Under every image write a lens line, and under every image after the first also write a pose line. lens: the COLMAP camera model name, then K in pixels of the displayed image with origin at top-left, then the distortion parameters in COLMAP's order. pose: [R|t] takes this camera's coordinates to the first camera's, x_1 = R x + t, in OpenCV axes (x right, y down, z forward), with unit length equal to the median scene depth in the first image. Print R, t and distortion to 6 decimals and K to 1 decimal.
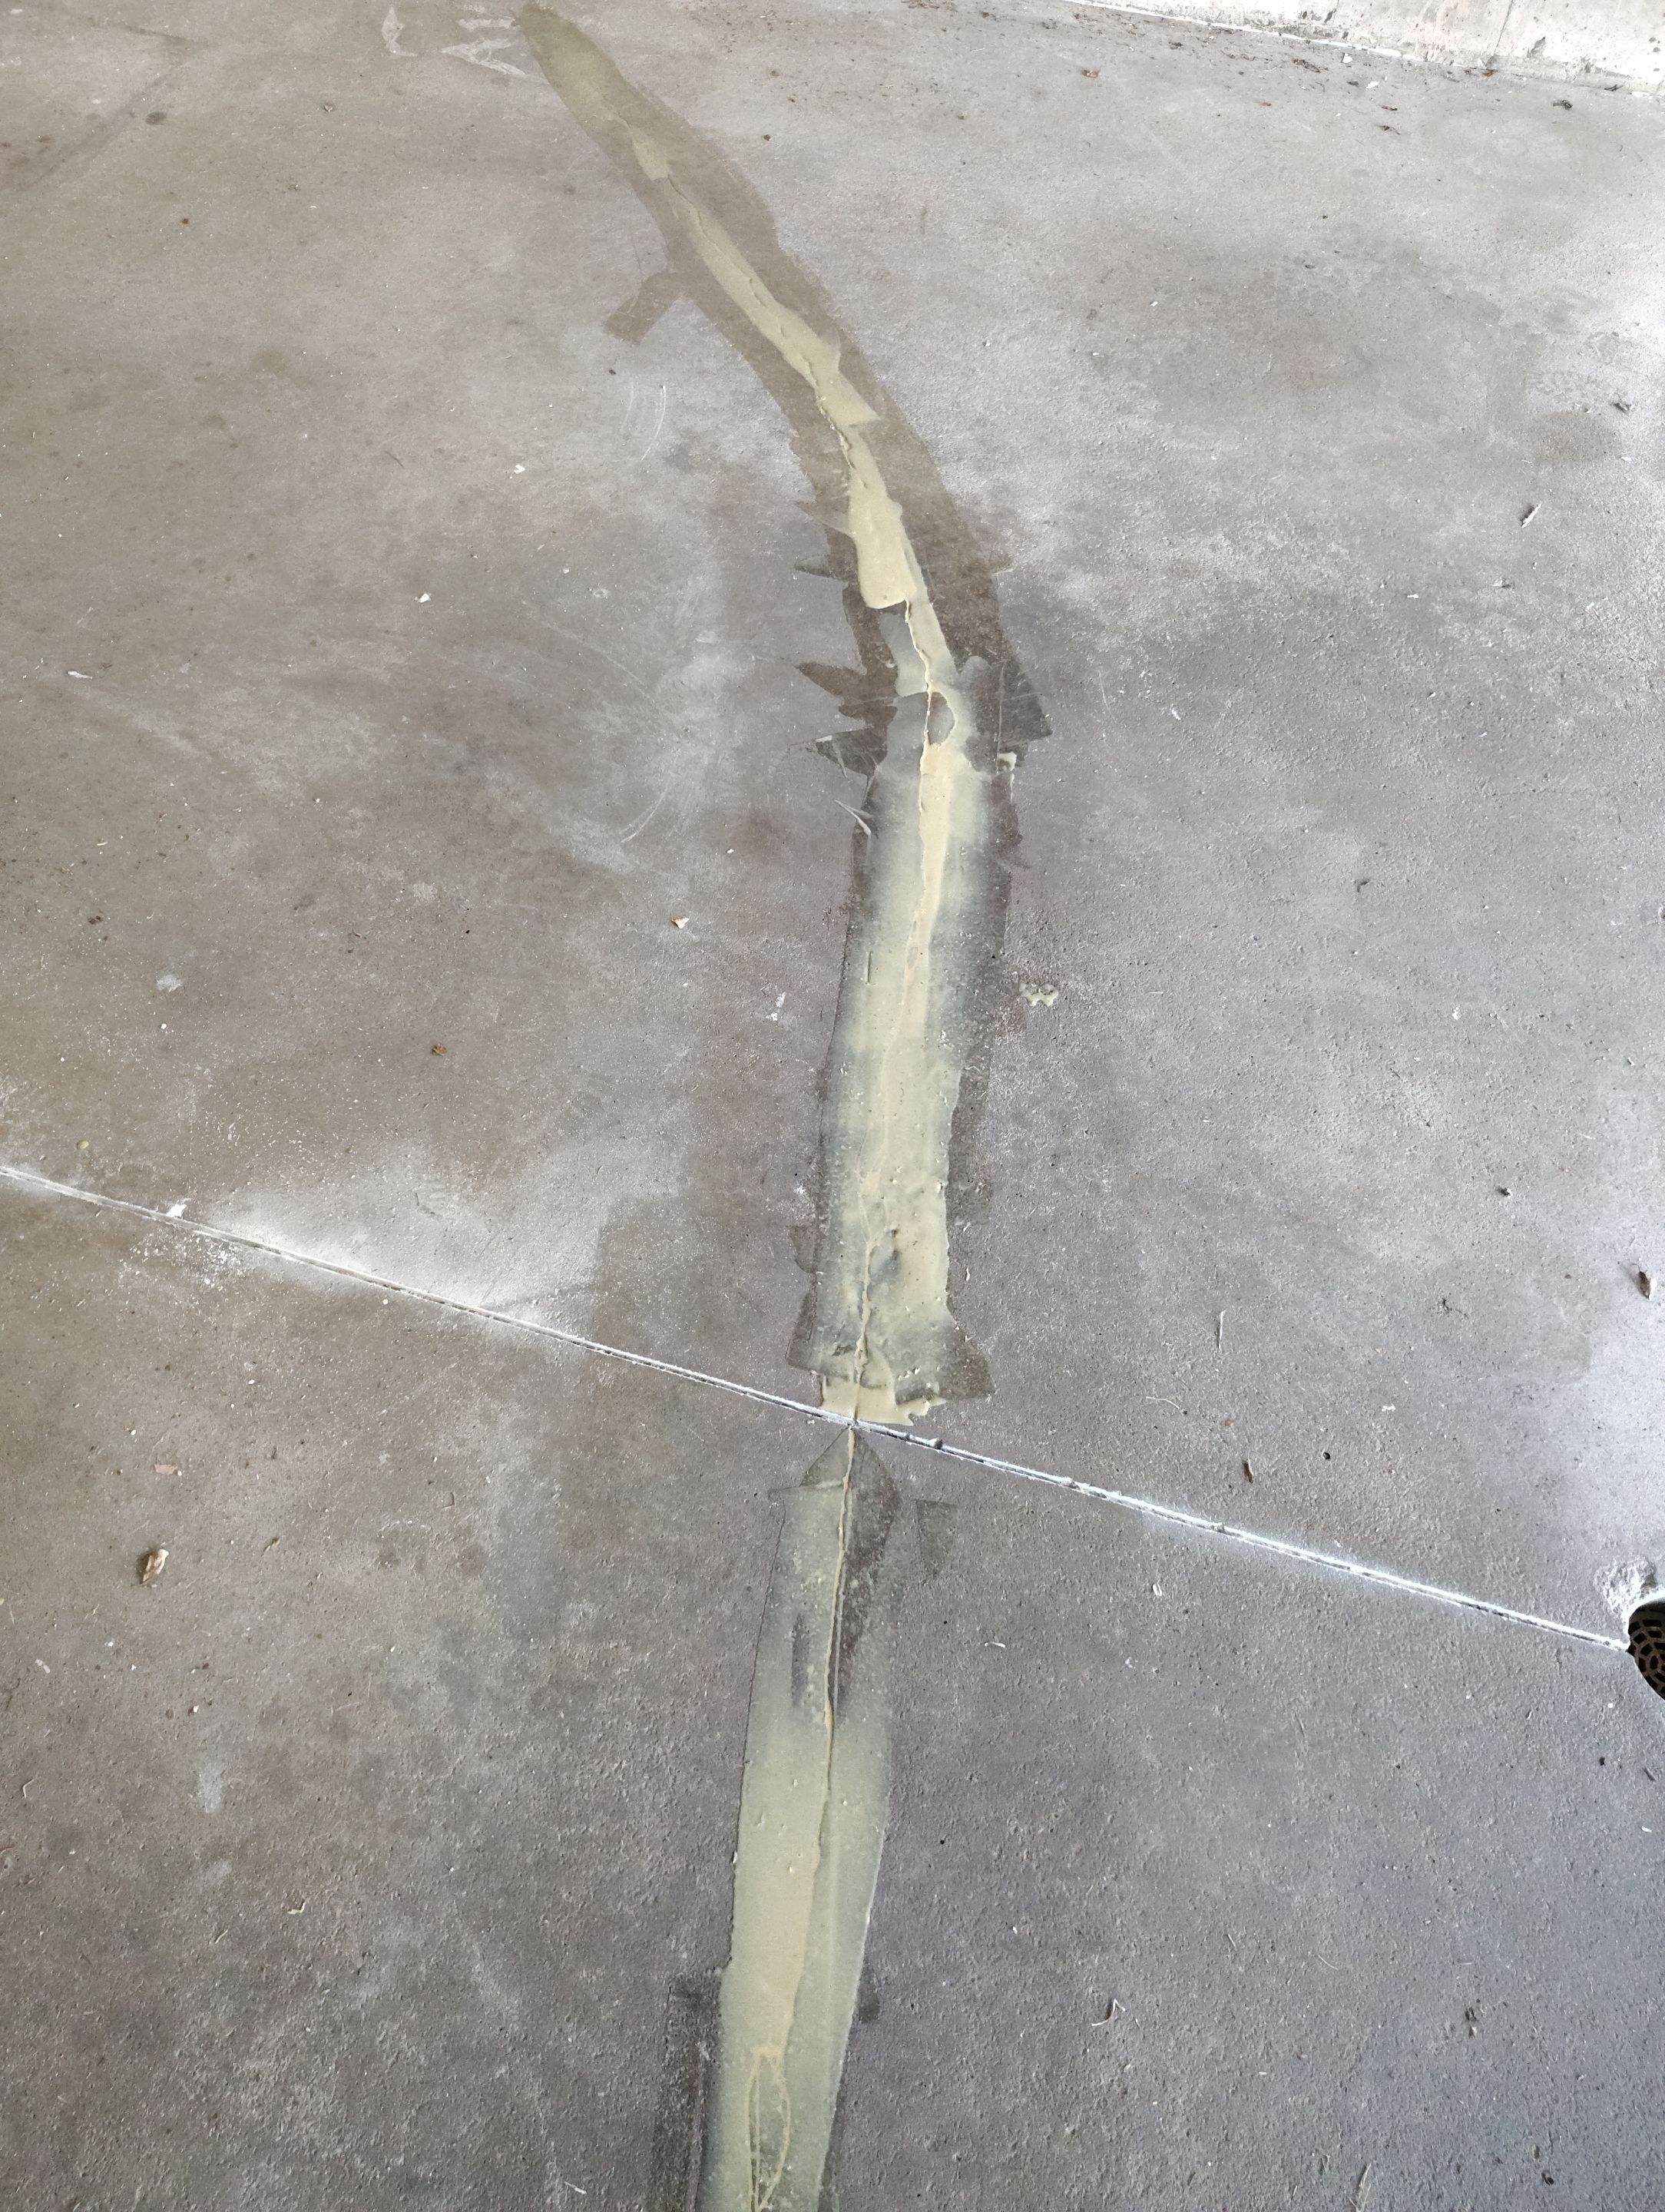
lens RADIAL K [[1599.4, 0, 832.5], [0, 1599.4, 1106.0], [0, 0, 1]] dist [0.057667, -0.061042]
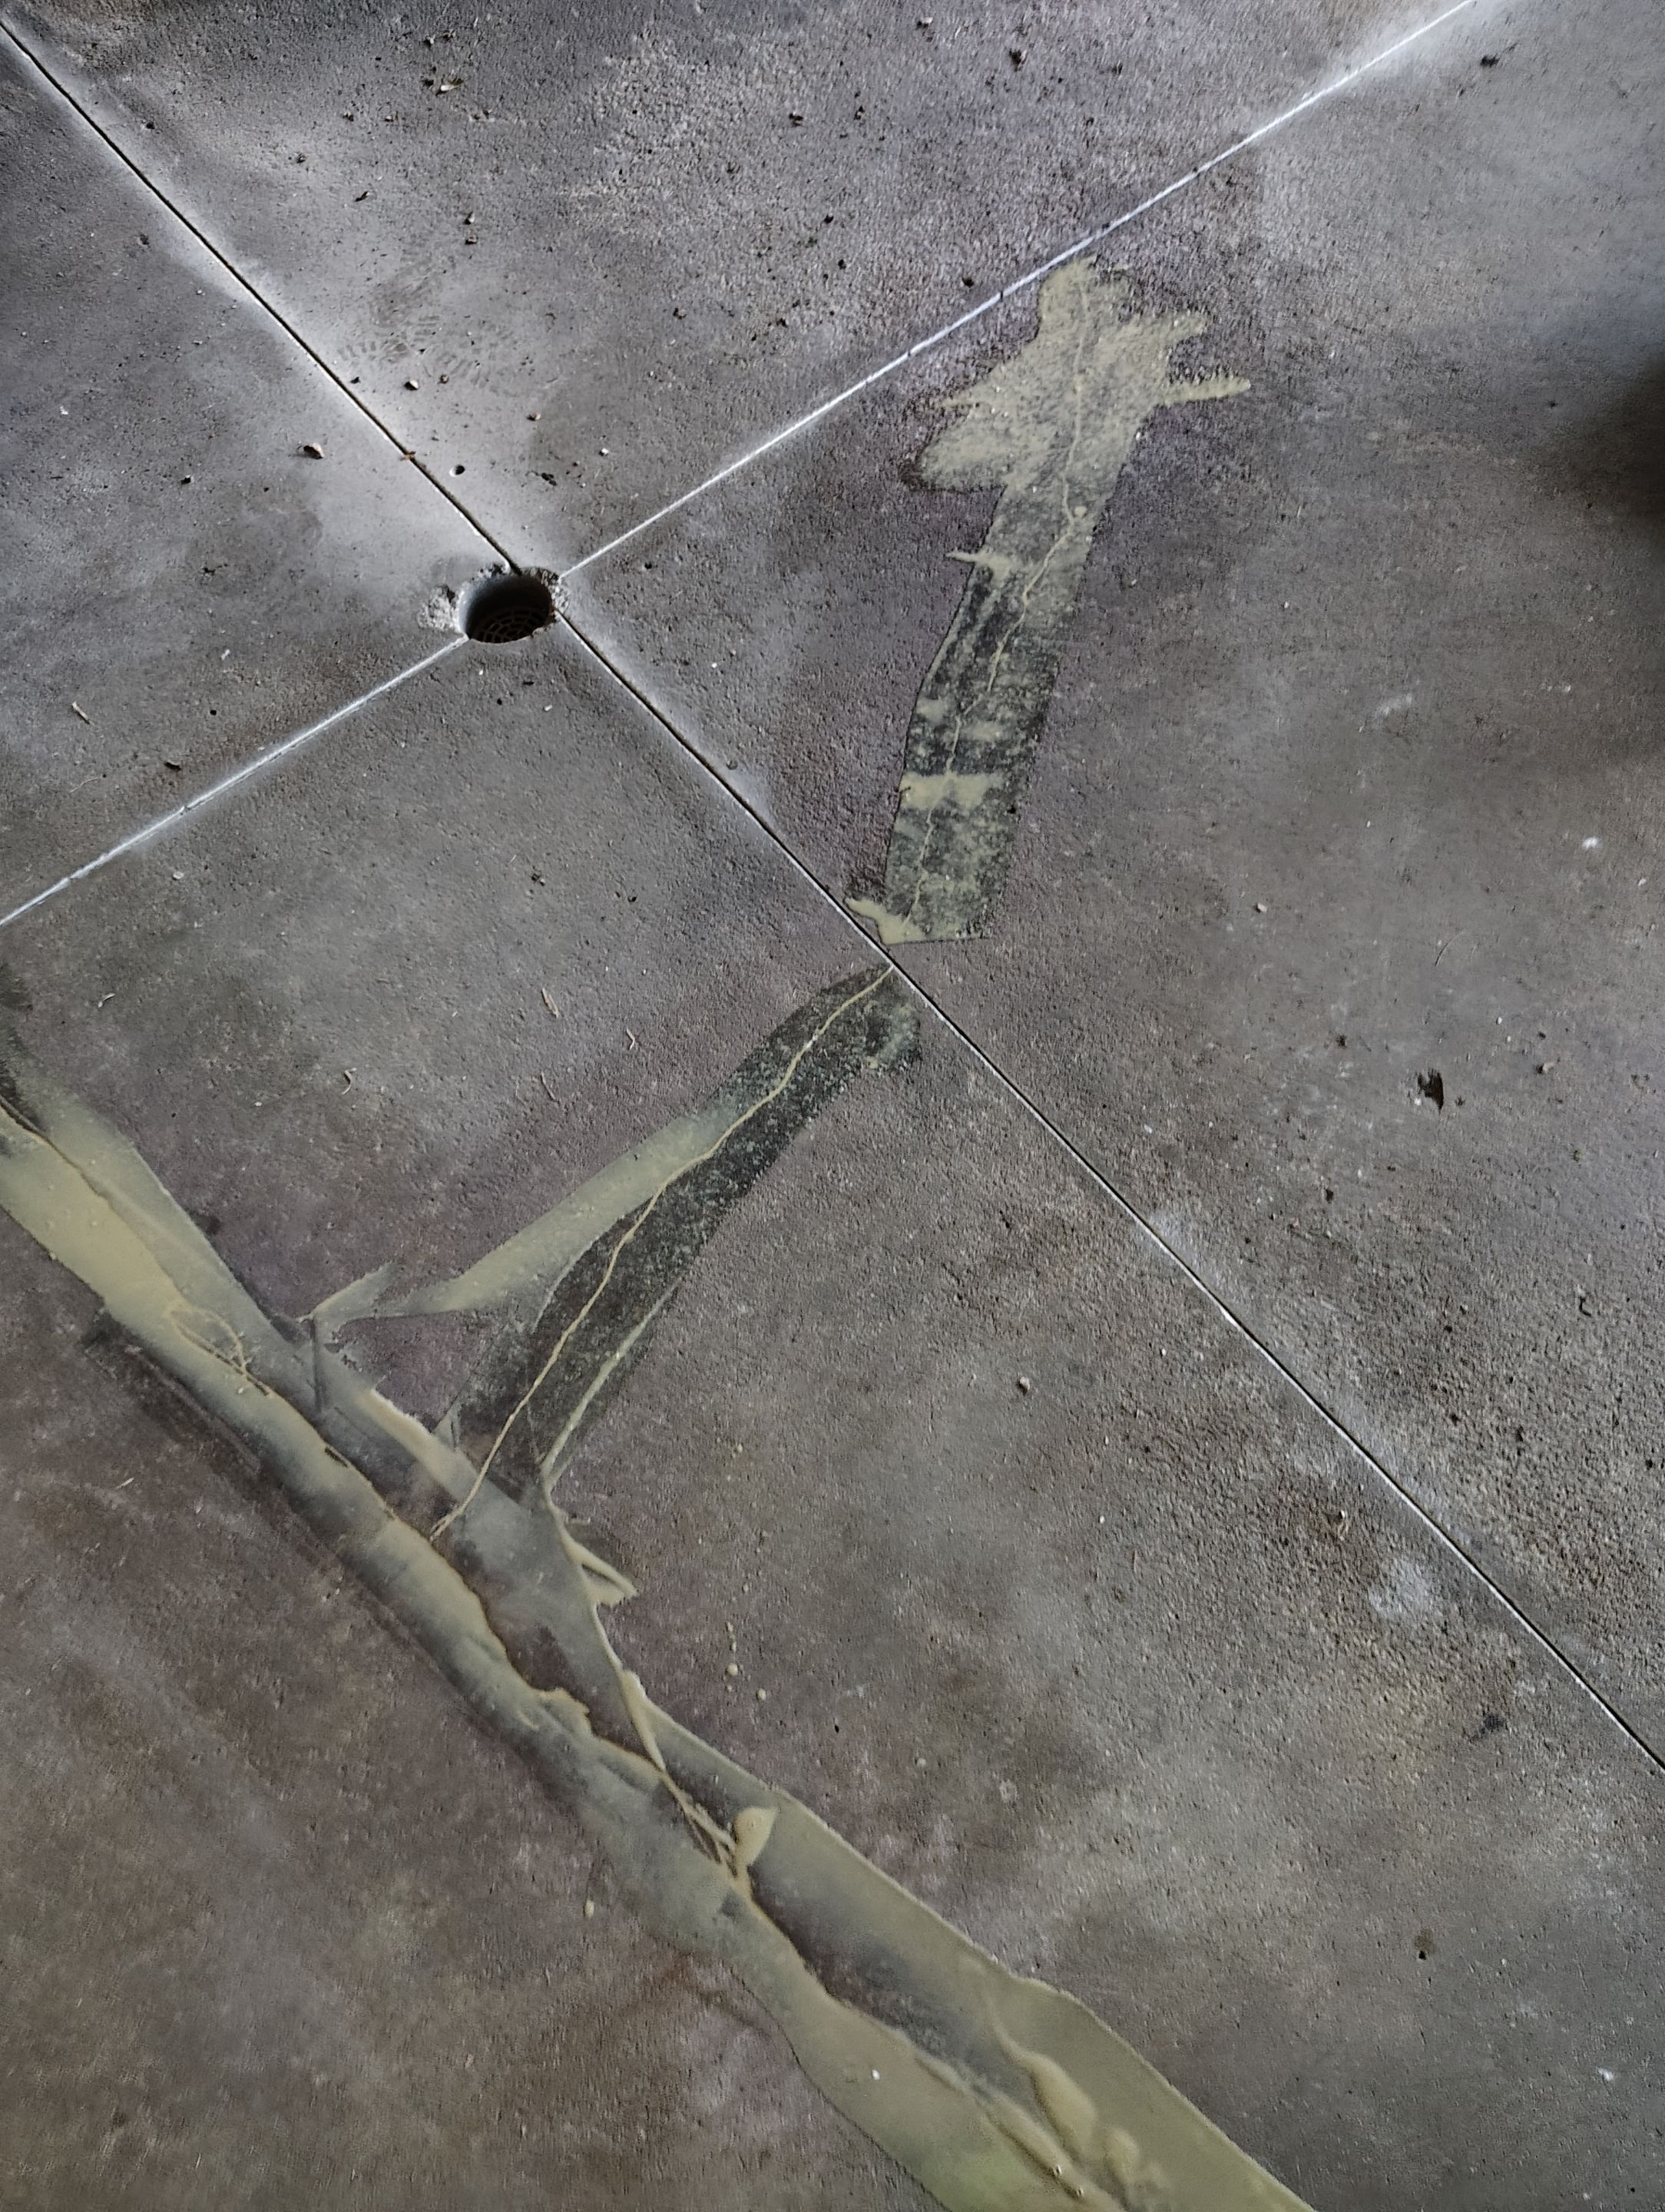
lens RADIAL K [[1599.4, 0, 832.5], [0, 1599.4, 1106.0], [0, 0, 1]] dist [0.057667, -0.061042]
pose [[0.579647, -0.762938, 0.286243, 0.011897], [0.724086, 0.643374, 0.248533, 0.422288], [-0.373776, 0.063203, 0.925363, -0.235743]]
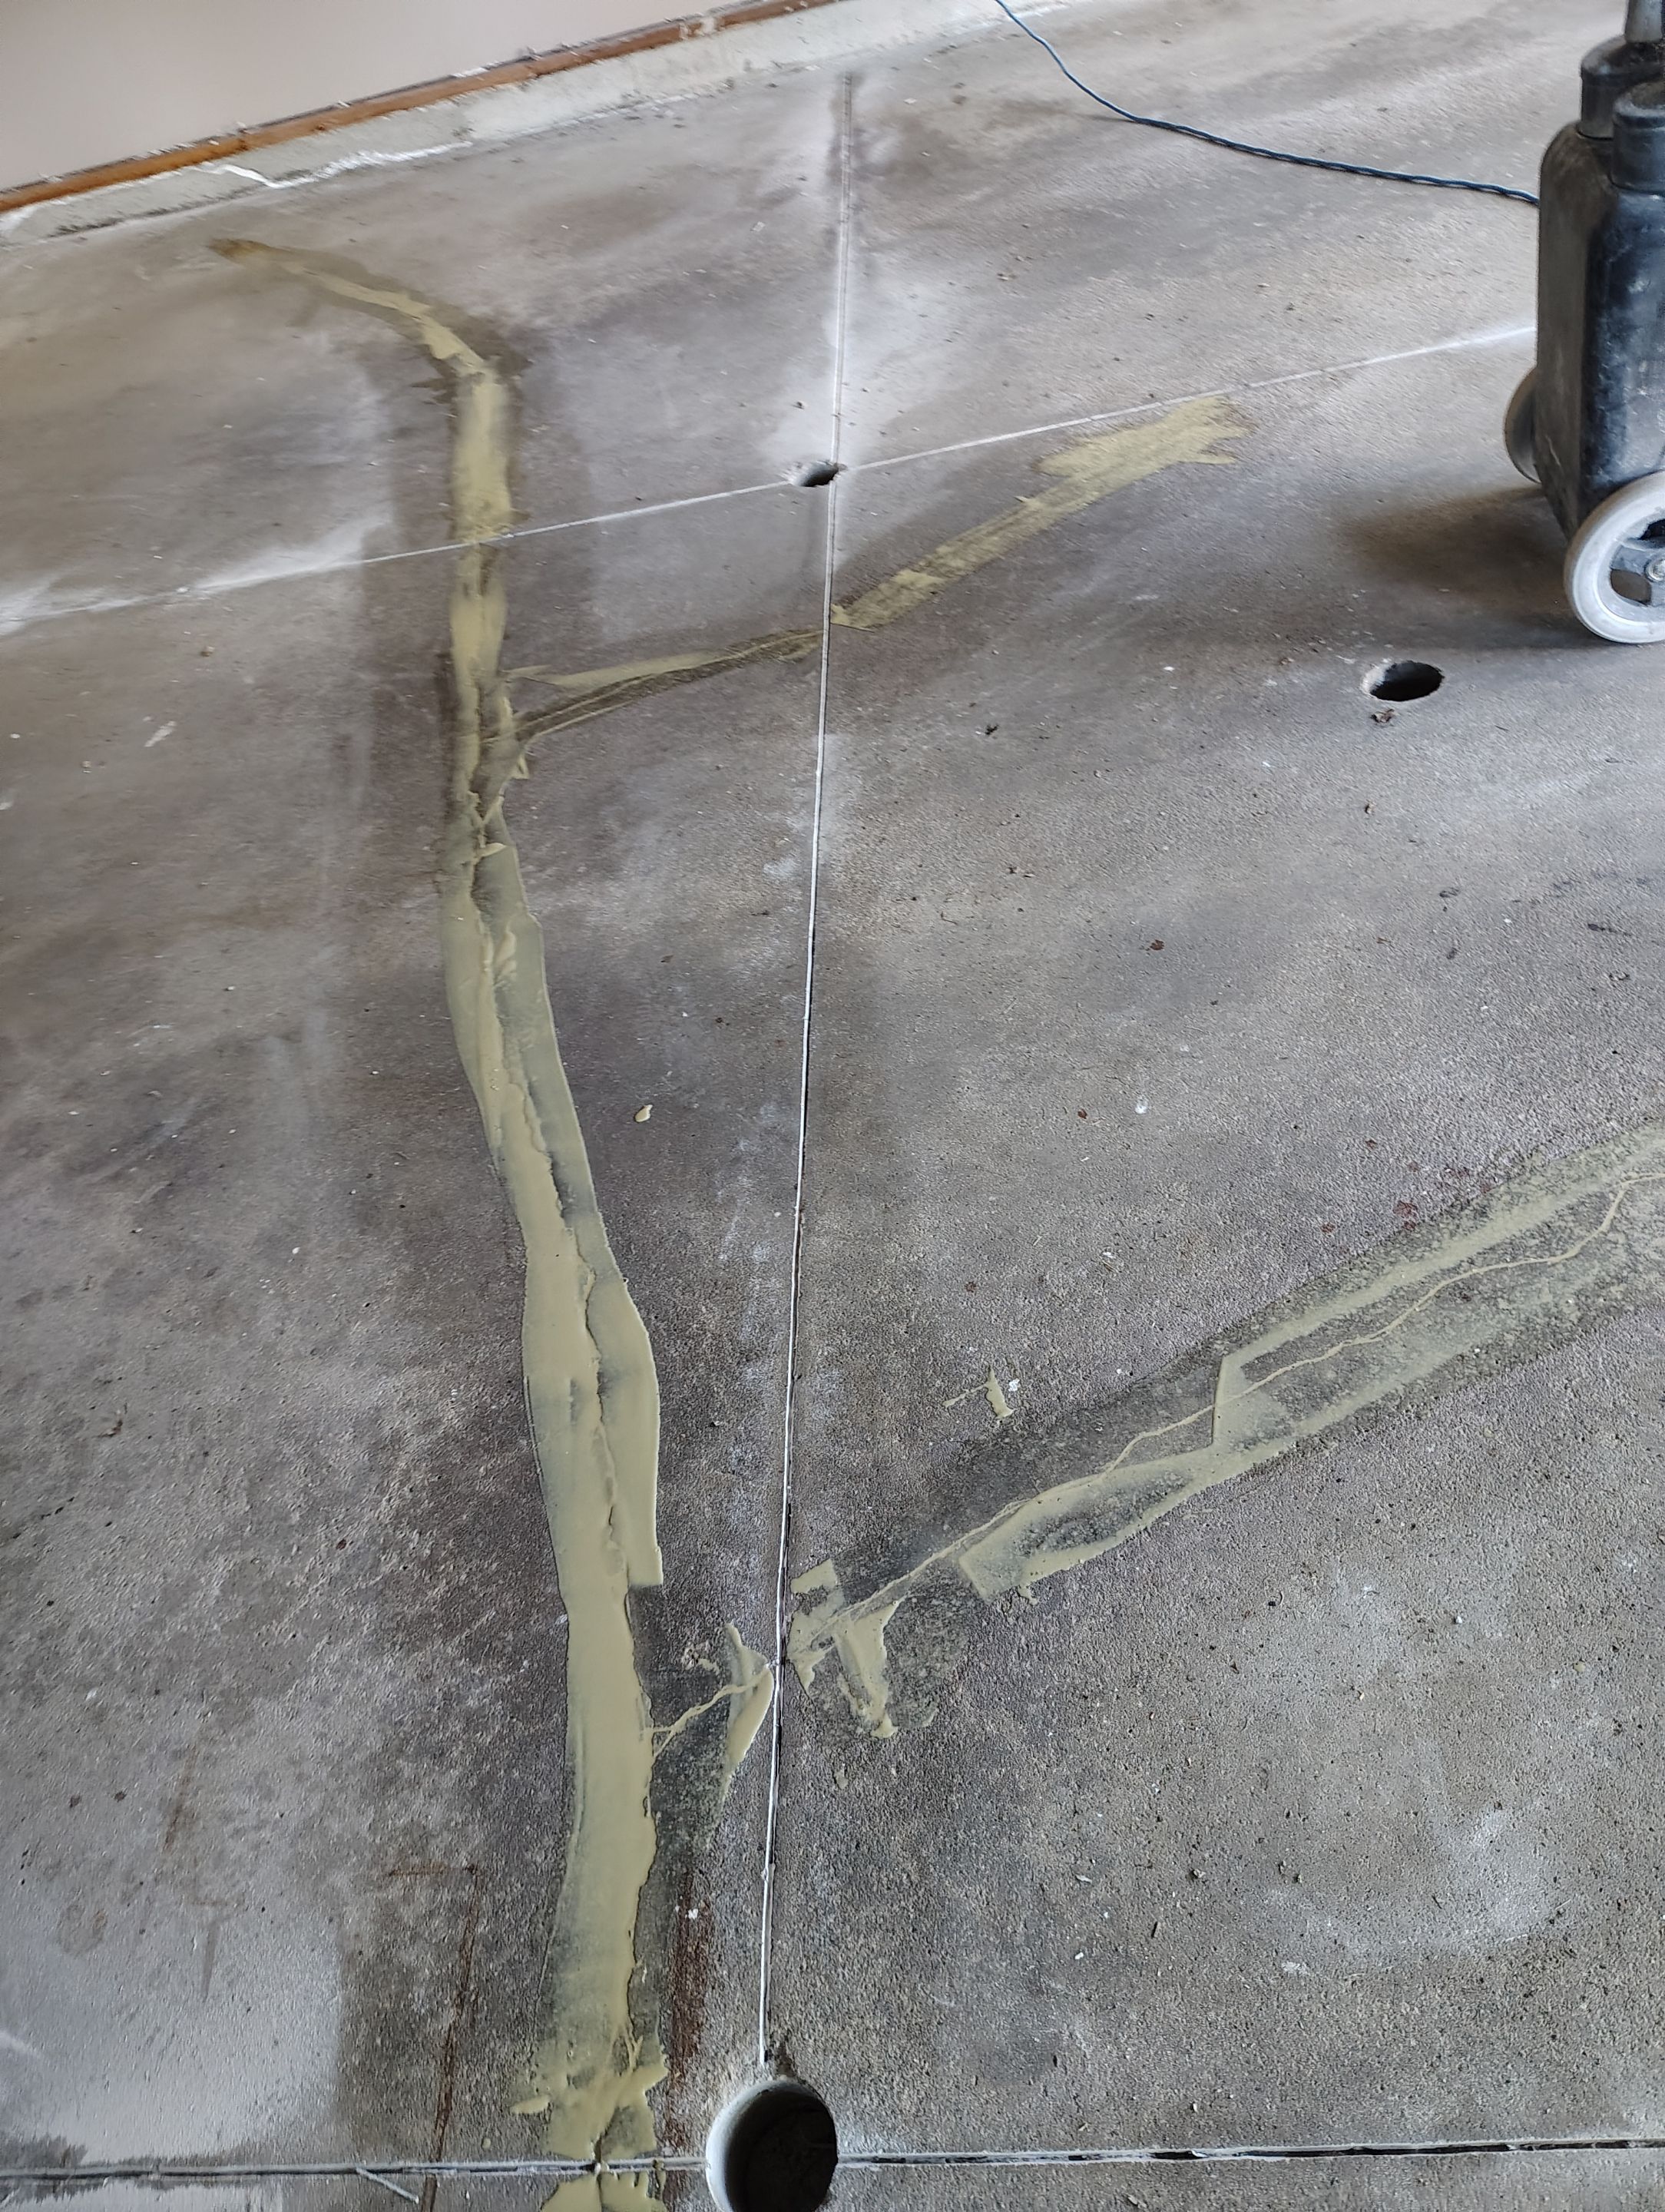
lens RADIAL K [[1599.4, 0, 832.5], [0, 1599.4, 1106.0], [0, 0, 1]] dist [0.057667, -0.061042]
pose [[0.935473, -0.352724, 0.021811, 0.151344], [0.350786, 0.919299, -0.178433, 1.502735], [0.042887, 0.174570, 0.983710, -1.112210]]
